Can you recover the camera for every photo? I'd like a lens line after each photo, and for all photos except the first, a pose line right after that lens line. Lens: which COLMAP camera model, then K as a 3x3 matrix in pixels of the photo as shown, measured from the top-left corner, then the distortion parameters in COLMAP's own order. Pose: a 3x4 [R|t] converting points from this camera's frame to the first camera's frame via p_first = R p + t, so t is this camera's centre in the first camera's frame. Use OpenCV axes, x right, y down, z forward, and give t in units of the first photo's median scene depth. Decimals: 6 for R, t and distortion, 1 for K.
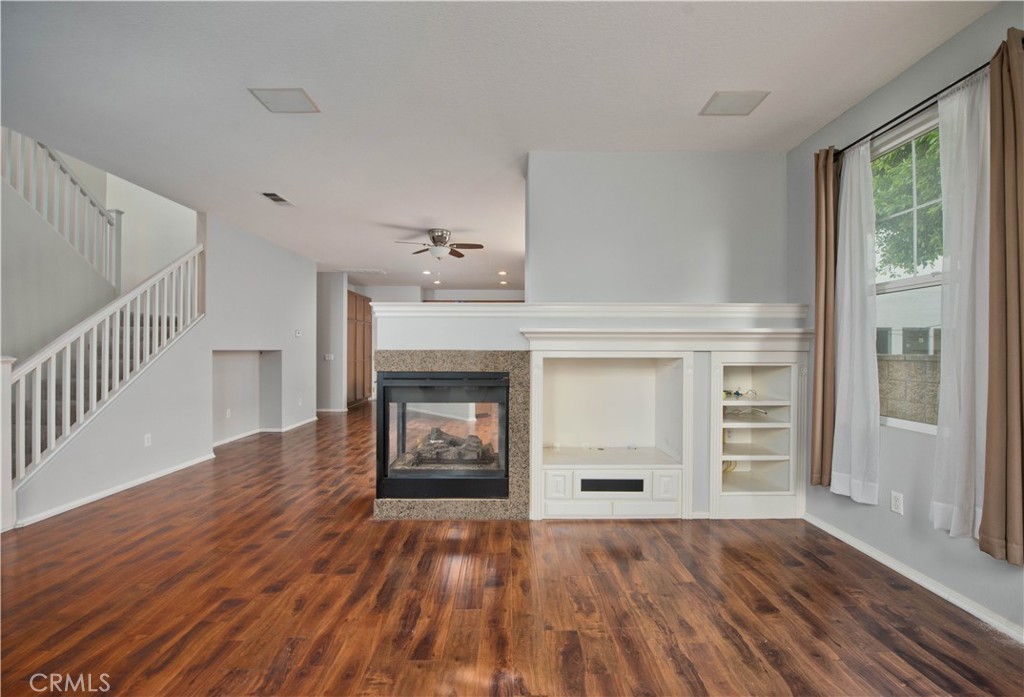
lens RADIAL K [[427.2, 0, 512.0], [0, 427.2, 348.5], [0, 0, 1]] dist [-0.045226, 0.009904]
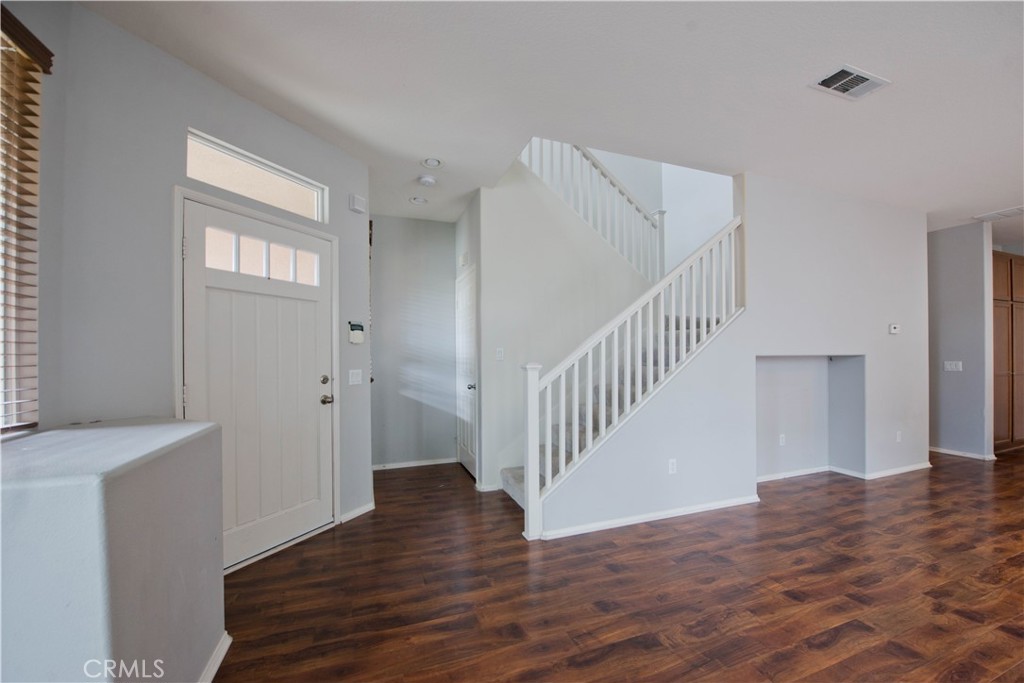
lens RADIAL K [[401.0, 0, 511.5], [0, 401.0, 358.2], [0, 0, 1]] dist [-0.021239, -0.000656]
pose [[0.337384, -0.002287, -0.941364, -0.209179], [0.010418, 0.999945, 0.001304, 0.003007], [0.941310, -0.010247, 0.337389, 0.371600]]
